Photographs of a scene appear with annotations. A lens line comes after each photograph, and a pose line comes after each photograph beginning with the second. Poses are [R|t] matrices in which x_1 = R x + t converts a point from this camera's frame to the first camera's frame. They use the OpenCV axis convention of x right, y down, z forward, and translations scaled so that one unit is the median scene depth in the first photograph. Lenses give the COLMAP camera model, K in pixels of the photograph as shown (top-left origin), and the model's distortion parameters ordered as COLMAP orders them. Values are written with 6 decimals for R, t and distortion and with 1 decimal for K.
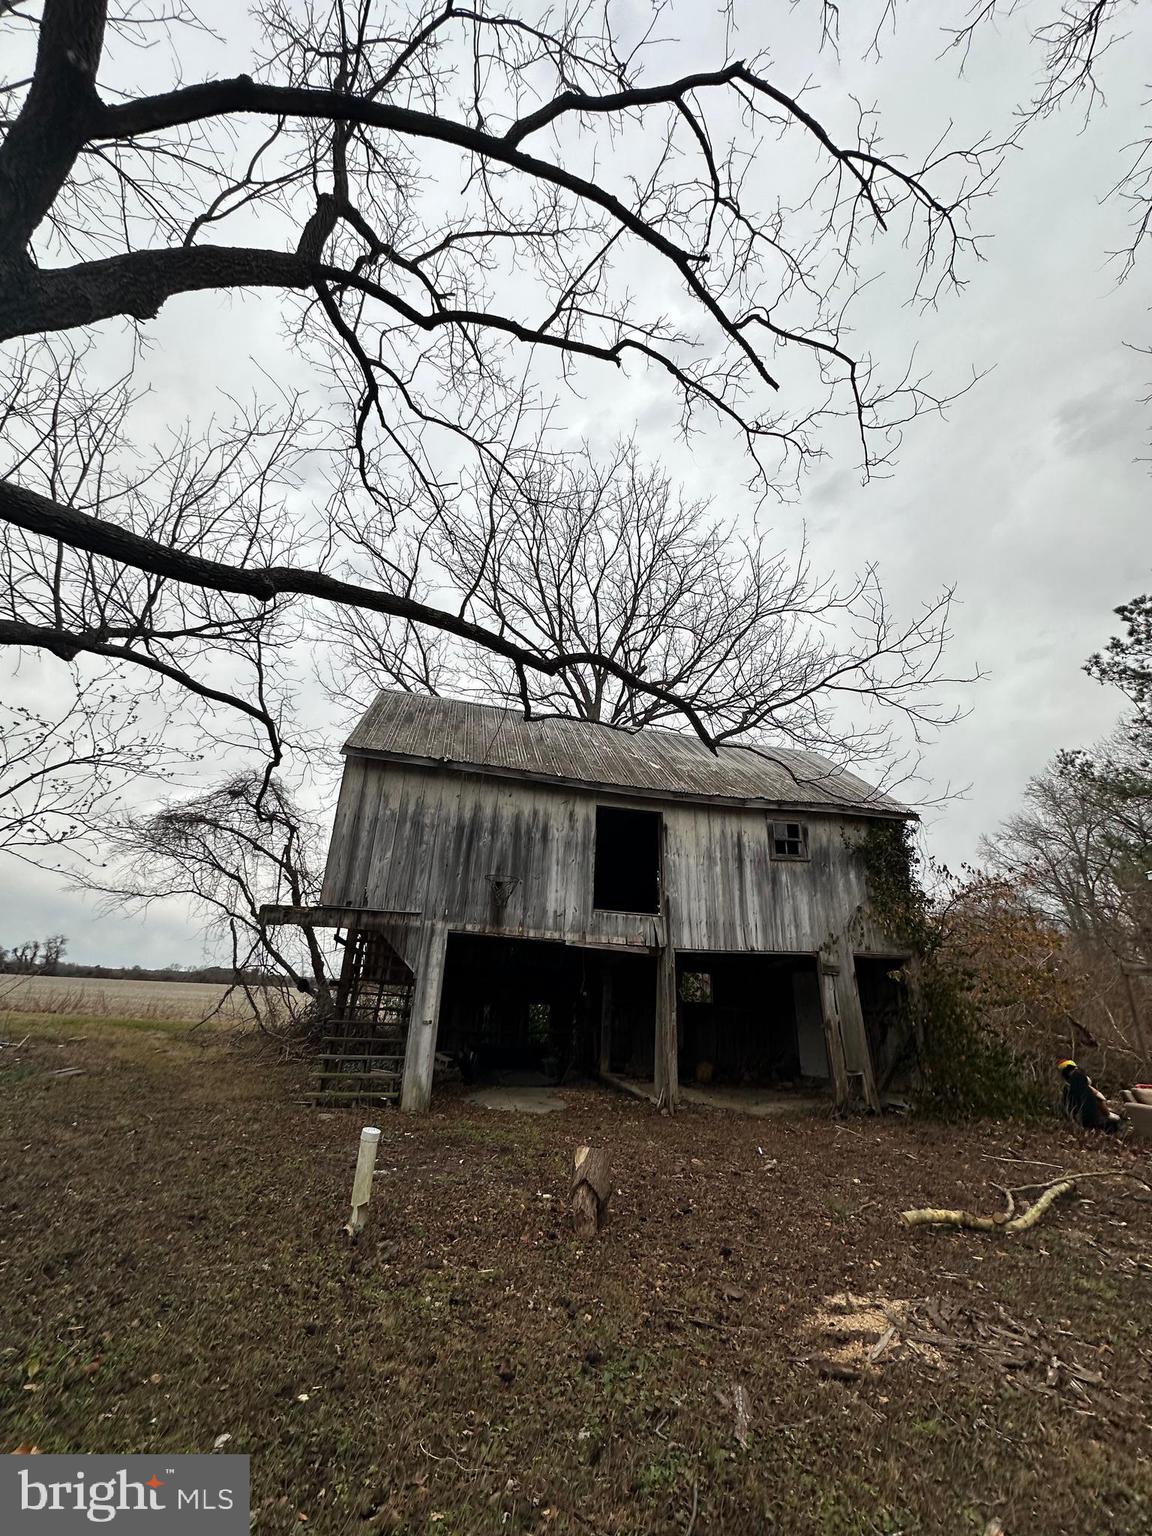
lens RADIAL K [[611.2, 0, 576.0], [0, 611.2, 768.1], [0, 0, 1]] dist [-0.001545, -0.000264]
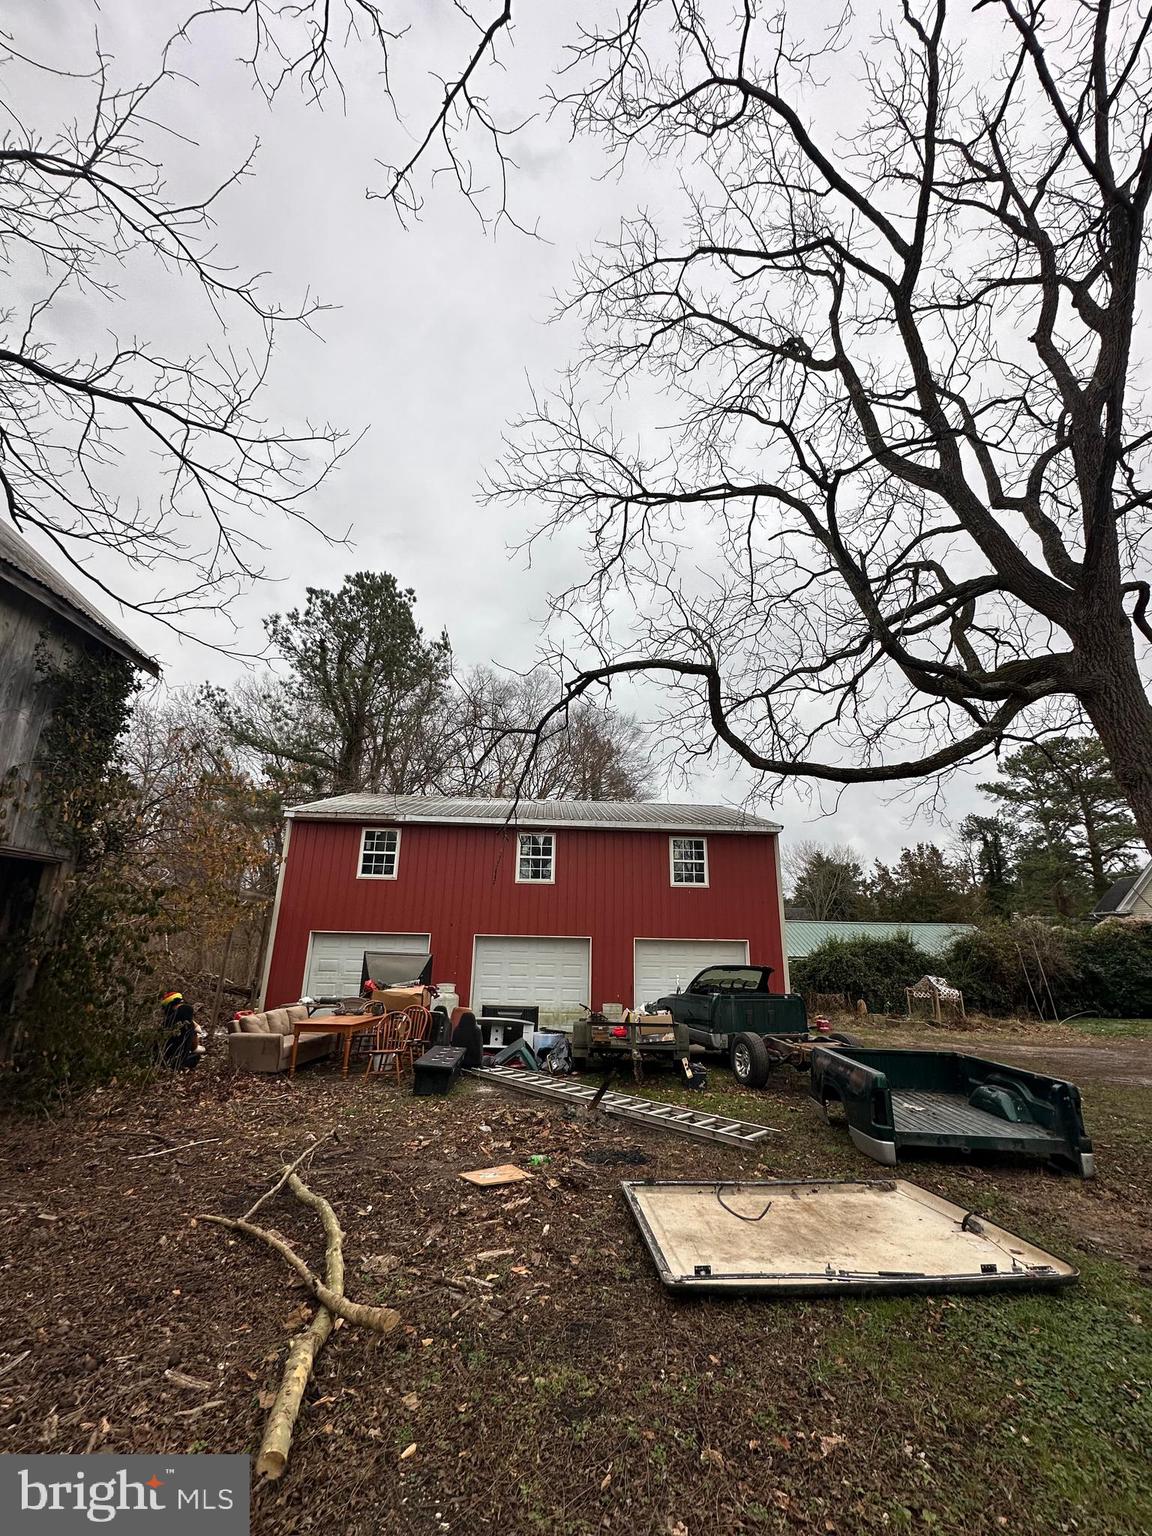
lens RADIAL K [[611.2, 0, 582.0], [0, 611.2, 767.6], [0, 0, 1]] dist [-0.001545, -0.000264]
pose [[0.210208, 0.248819, 0.945464, 0.034932], [-0.358102, 0.919458, -0.162357, 0.135300], [-0.909712, -0.304444, 0.282380, 0.372109]]
